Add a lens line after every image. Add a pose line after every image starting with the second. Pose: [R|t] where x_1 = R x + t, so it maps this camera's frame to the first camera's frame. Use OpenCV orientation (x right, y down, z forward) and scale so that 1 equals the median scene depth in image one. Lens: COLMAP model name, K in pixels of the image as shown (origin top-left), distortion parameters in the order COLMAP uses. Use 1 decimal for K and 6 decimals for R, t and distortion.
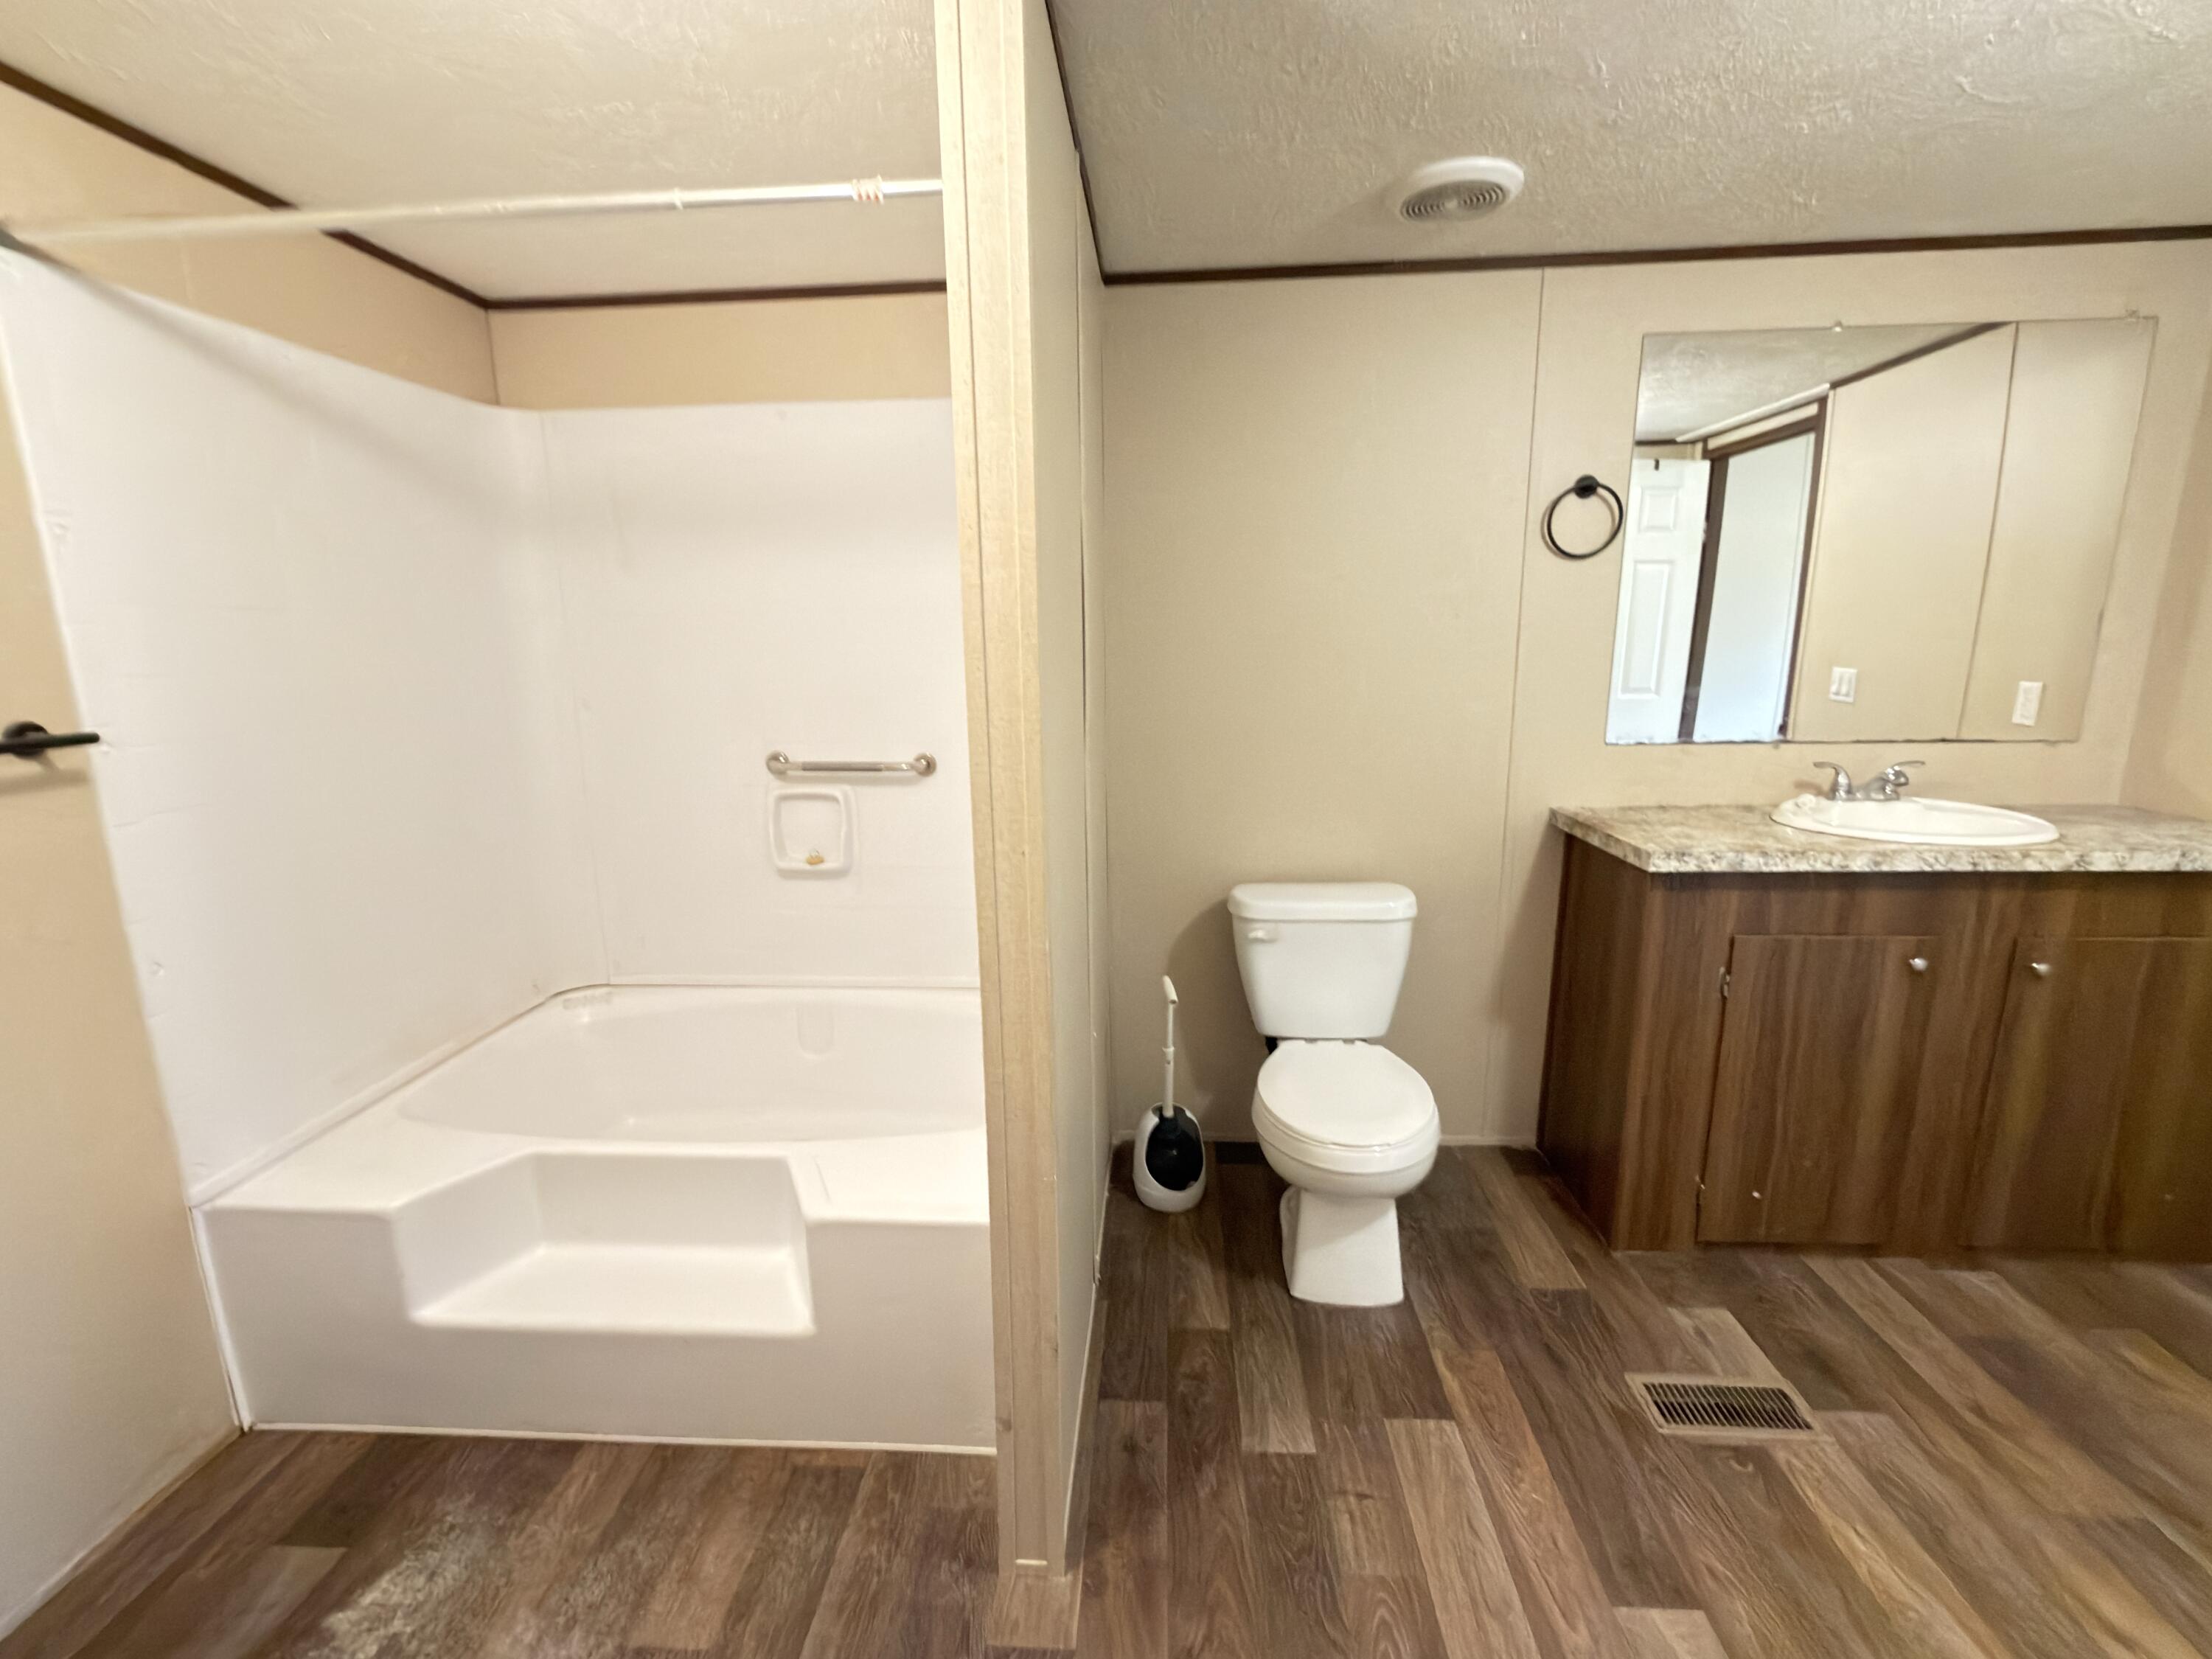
lens RADIAL K [[957.2, 0, 1099.2], [0, 957.2, 832.6], [0, 0, 1]] dist [0.001624, 0.000024]
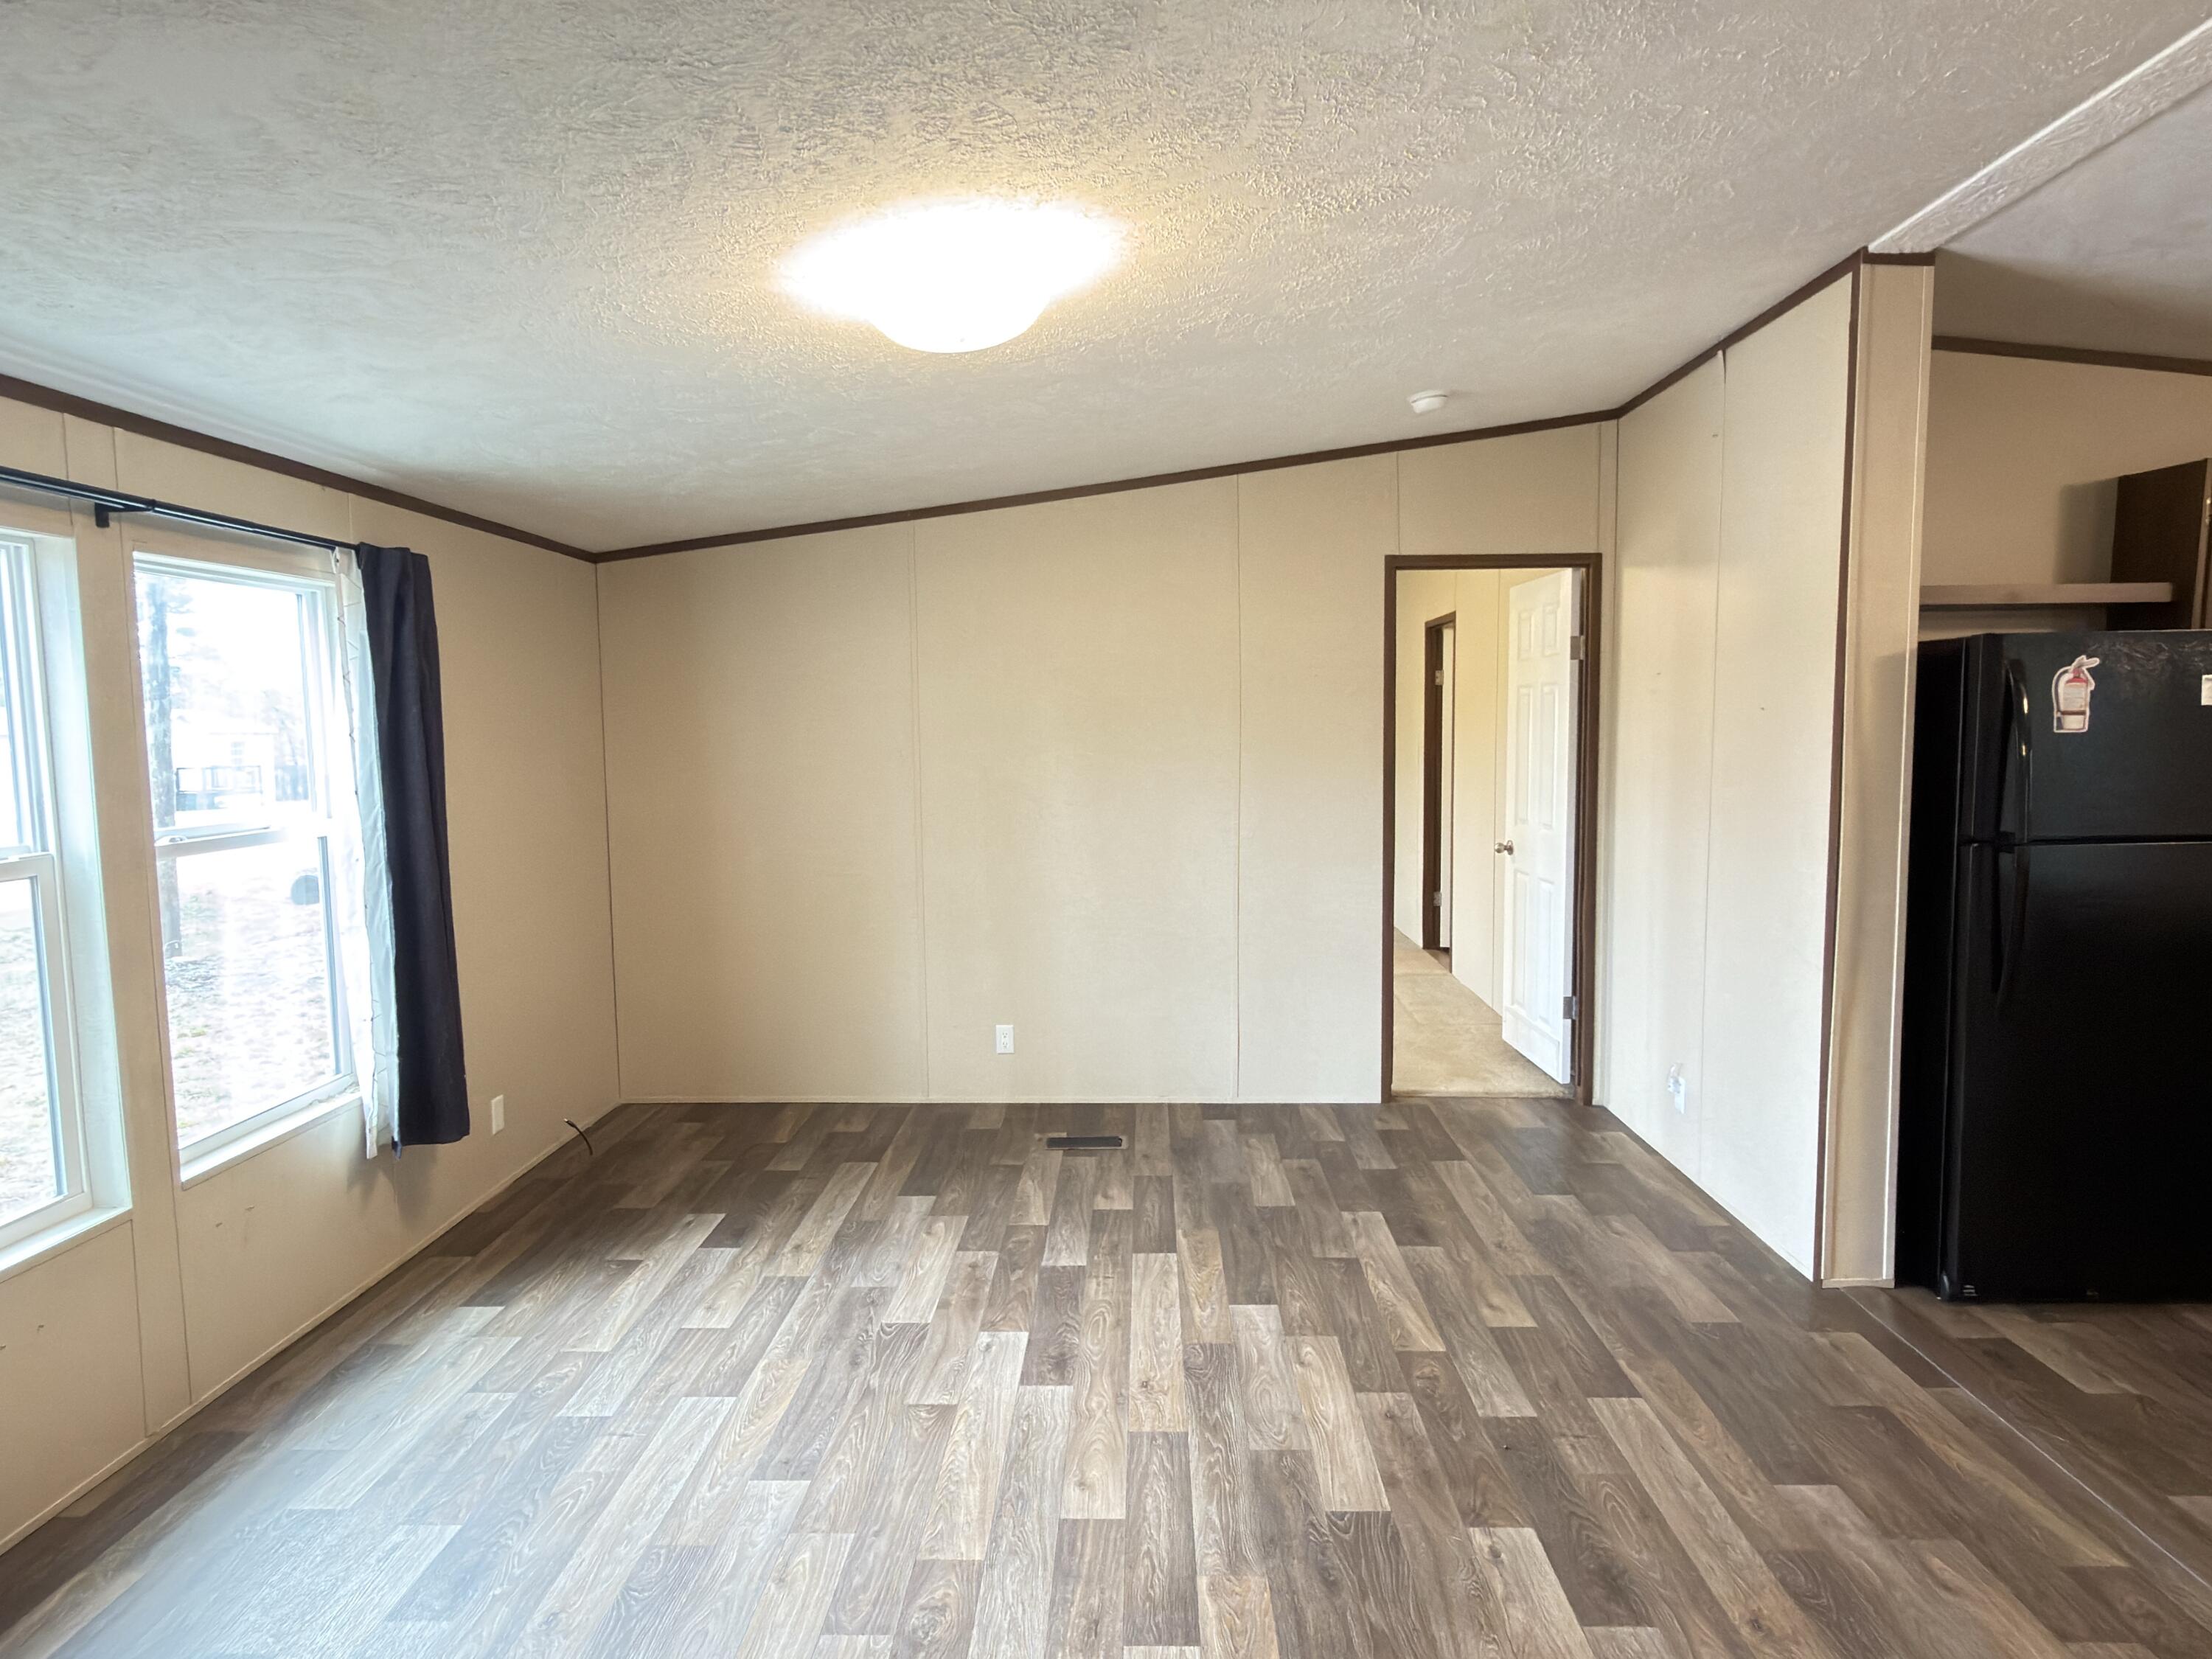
lens RADIAL K [[1270.3, 0, 1104.9], [0, 1270.3, 836.7], [0, 0, 1]] dist [-0.010579, 0.001212]
pose [[0.999182, -0.010383, 0.039080, 0.700294], [0.014655, 0.993750, -0.110660, 0.052709], [-0.037687, 0.111142, 0.993090, -0.678599]]
